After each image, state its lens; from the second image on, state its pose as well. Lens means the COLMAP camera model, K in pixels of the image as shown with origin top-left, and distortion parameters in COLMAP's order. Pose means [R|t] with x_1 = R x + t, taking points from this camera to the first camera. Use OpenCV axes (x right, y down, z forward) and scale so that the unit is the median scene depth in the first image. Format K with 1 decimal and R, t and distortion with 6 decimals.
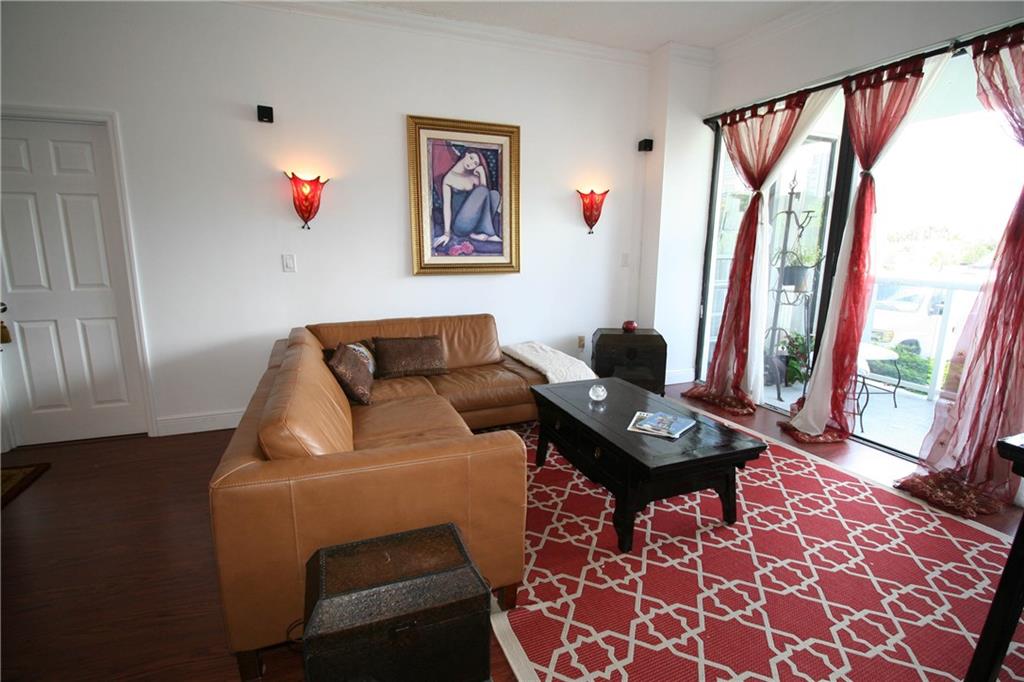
lens RADIAL K [[479.4, 0, 512.0], [0, 479.4, 341.0], [0, 0, 1]] dist [0.001575, -0.015067]
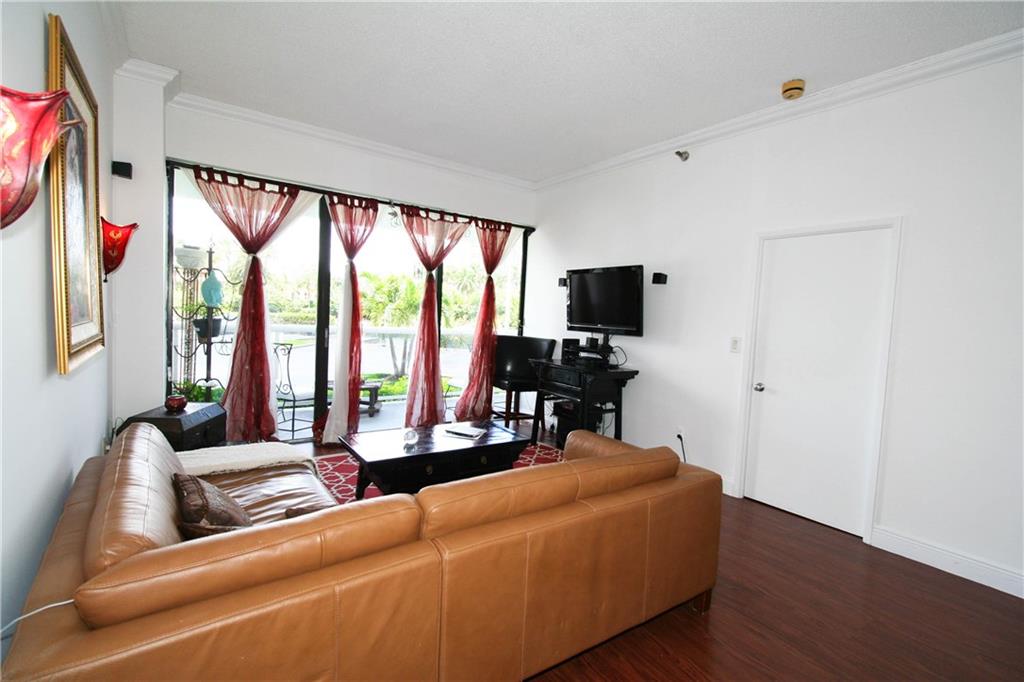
lens RADIAL K [[472.4, 0, 510.6], [0, 472.4, 343.9], [0, 0, 1]] dist [0.019004, -0.013953]
pose [[-0.226714, -0.094093, 0.969406, -0.780939], [0.140003, 0.981837, 0.128042, -0.193155], [-0.963846, 0.164748, -0.209424, 0.780881]]
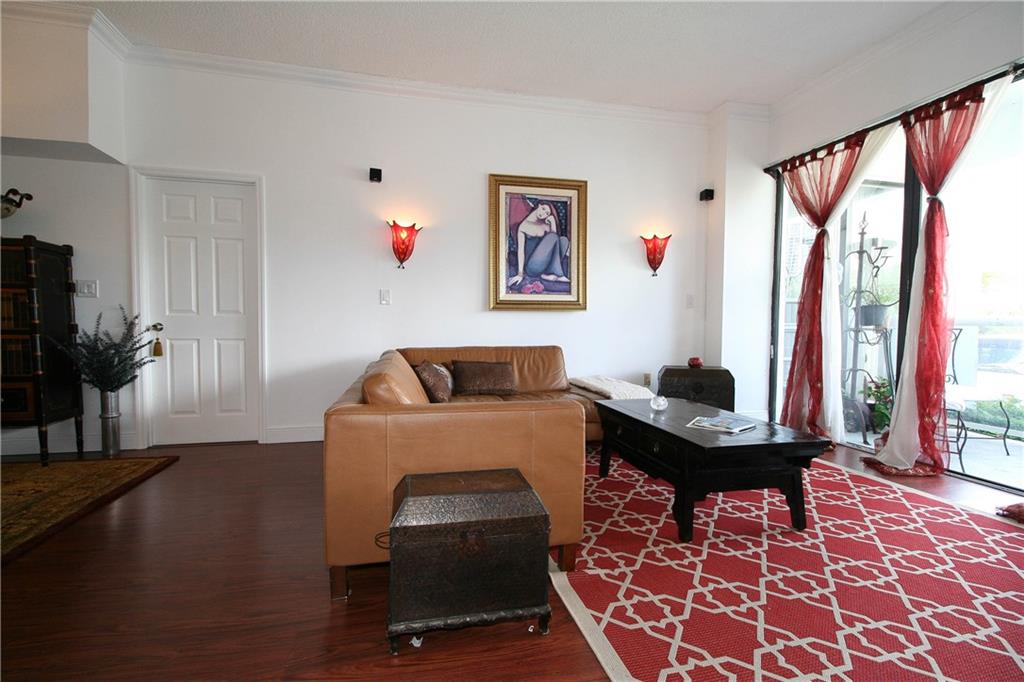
lens RADIAL K [[472.4, 0, 510.6], [0, 472.4, 343.9], [0, 0, 1]] dist [0.019004, -0.013953]
pose [[0.988231, 0.006275, -0.152842, 0.012864], [-0.029294, 0.988429, -0.148826, 0.115042], [0.150140, 0.151552, 0.976980, -0.063002]]
